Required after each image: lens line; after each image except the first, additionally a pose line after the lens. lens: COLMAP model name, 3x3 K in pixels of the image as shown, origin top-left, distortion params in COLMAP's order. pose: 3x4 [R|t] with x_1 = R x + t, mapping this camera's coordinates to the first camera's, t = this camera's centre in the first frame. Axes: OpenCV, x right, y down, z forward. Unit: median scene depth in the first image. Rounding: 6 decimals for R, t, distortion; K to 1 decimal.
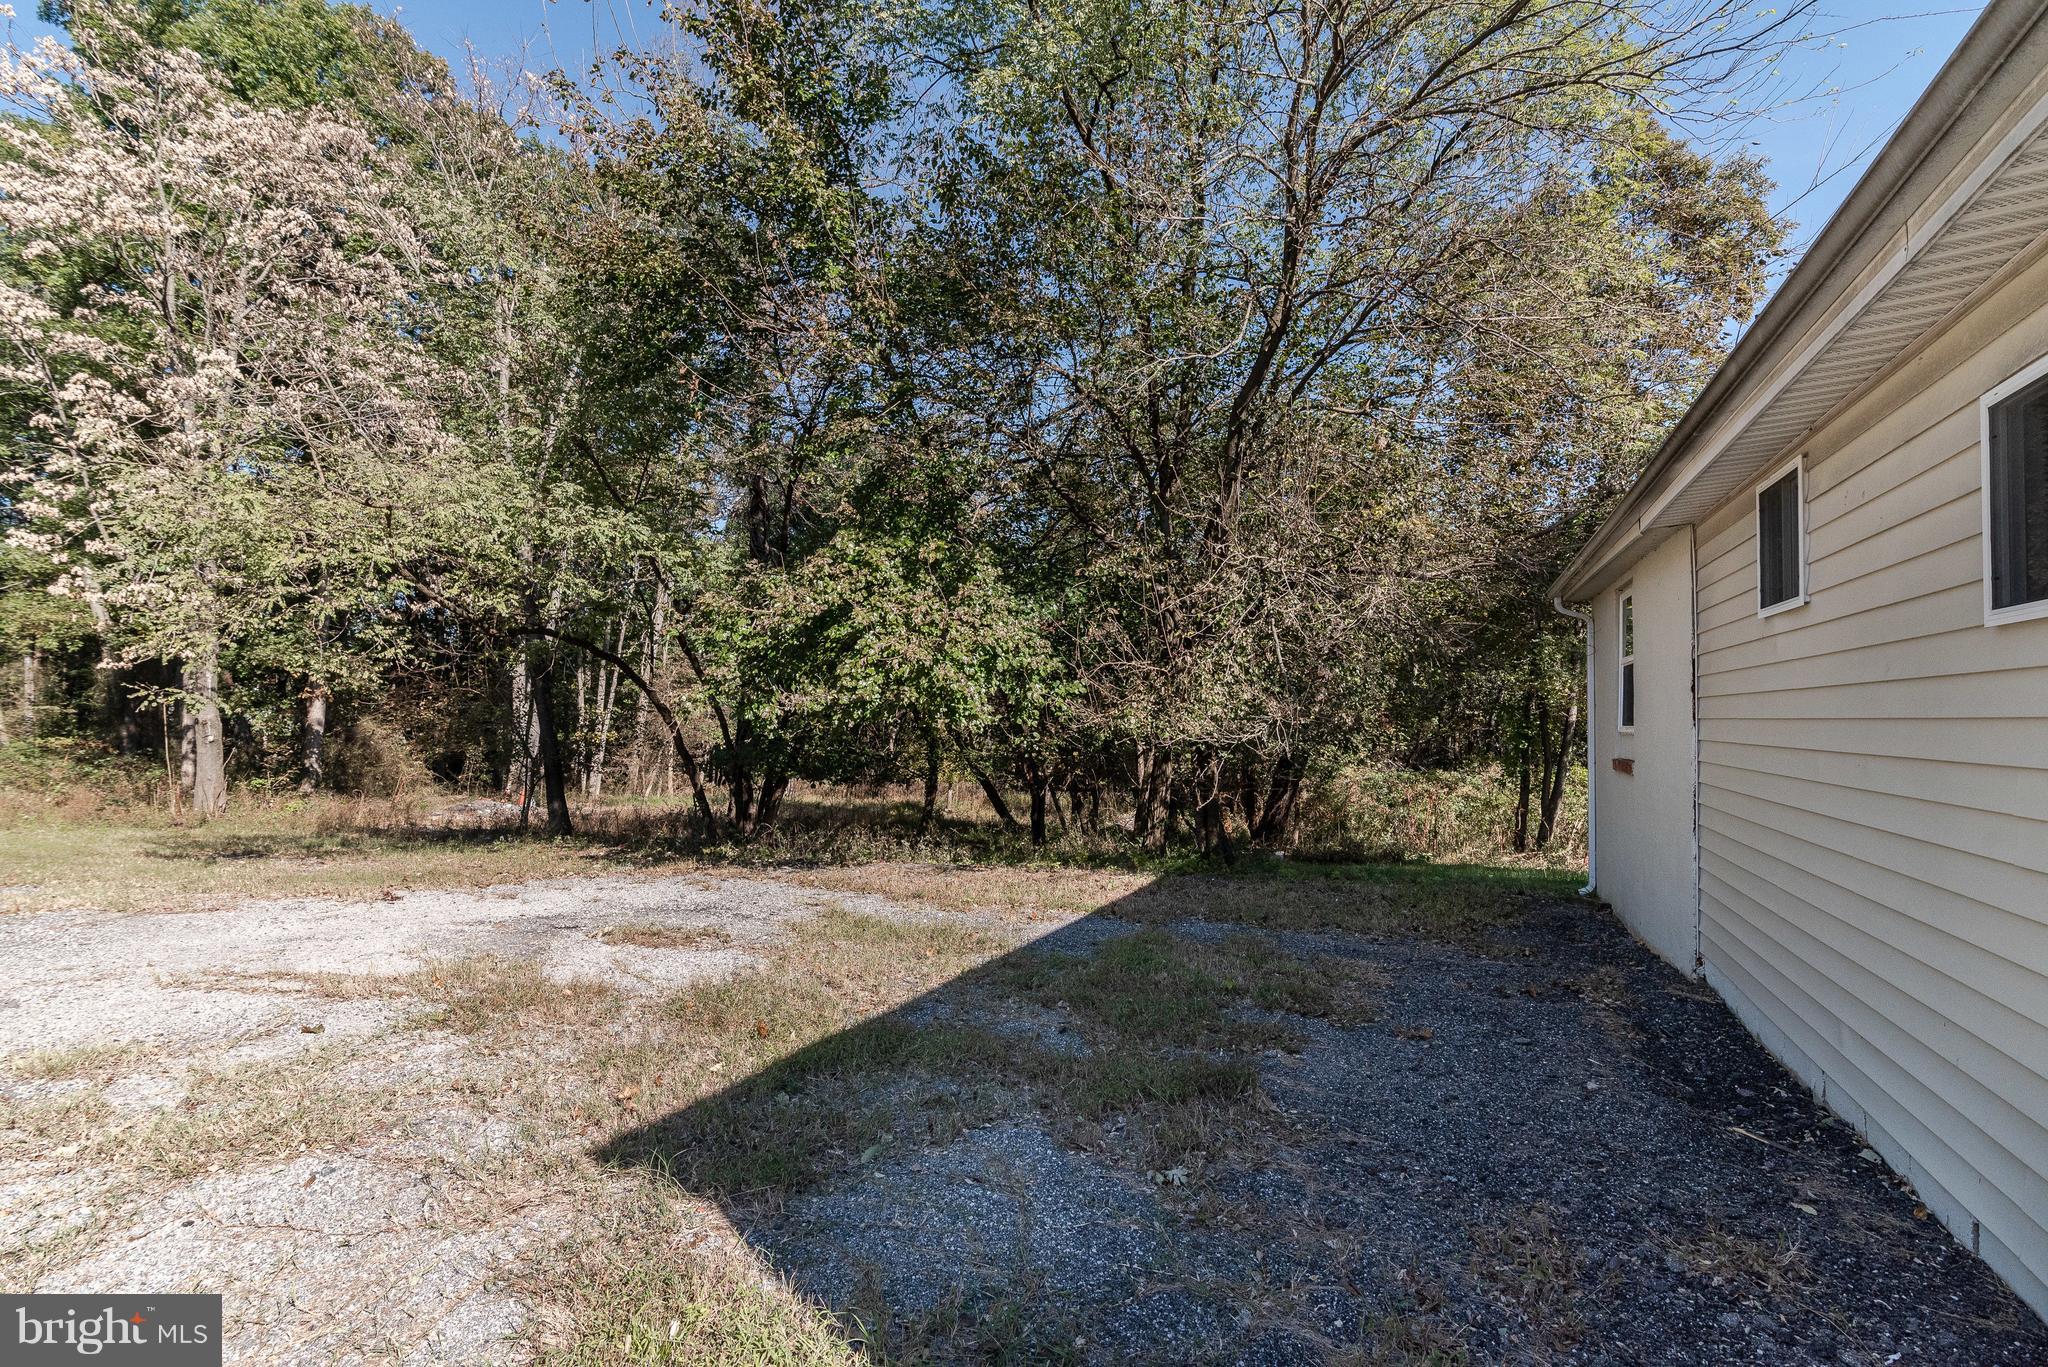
lens RADIAL K [[930.1, 0, 1024.7], [0, 930.1, 702.4], [0, 0, 1]] dist [-0.012569, 0.000073]
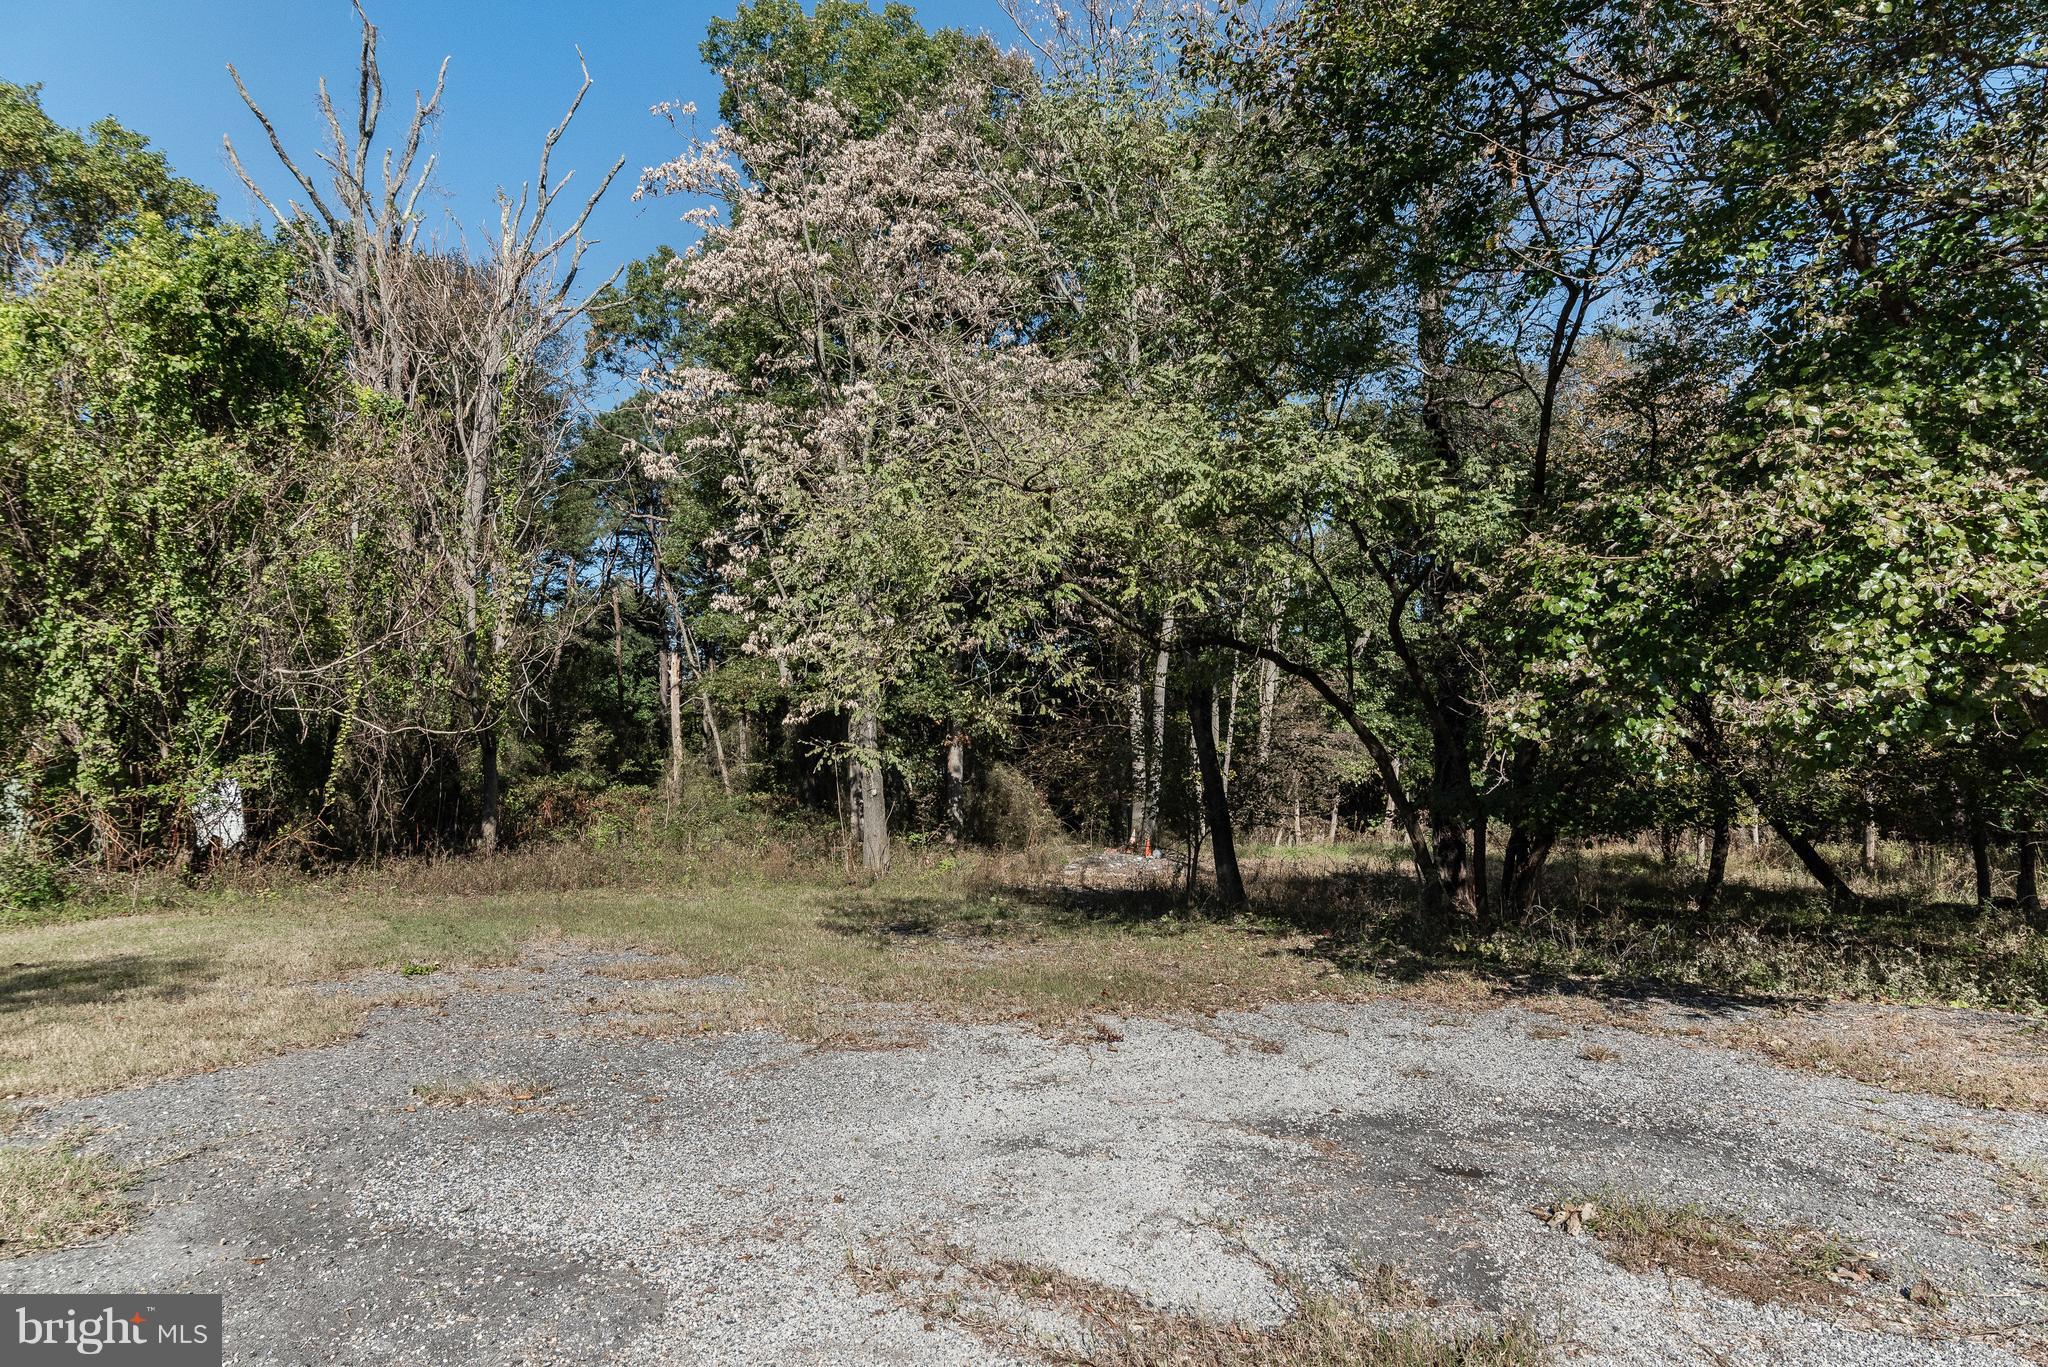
lens RADIAL K [[960.5, 0, 1018.1], [0, 960.5, 699.0], [0, 0, 1]] dist [-0.007862, -0.000176]
pose [[0.845236, -0.068924, -0.529929, -0.217765], [0.051699, 0.997543, -0.047283, -0.002201], [0.531886, 0.012569, 0.846723, 0.229872]]
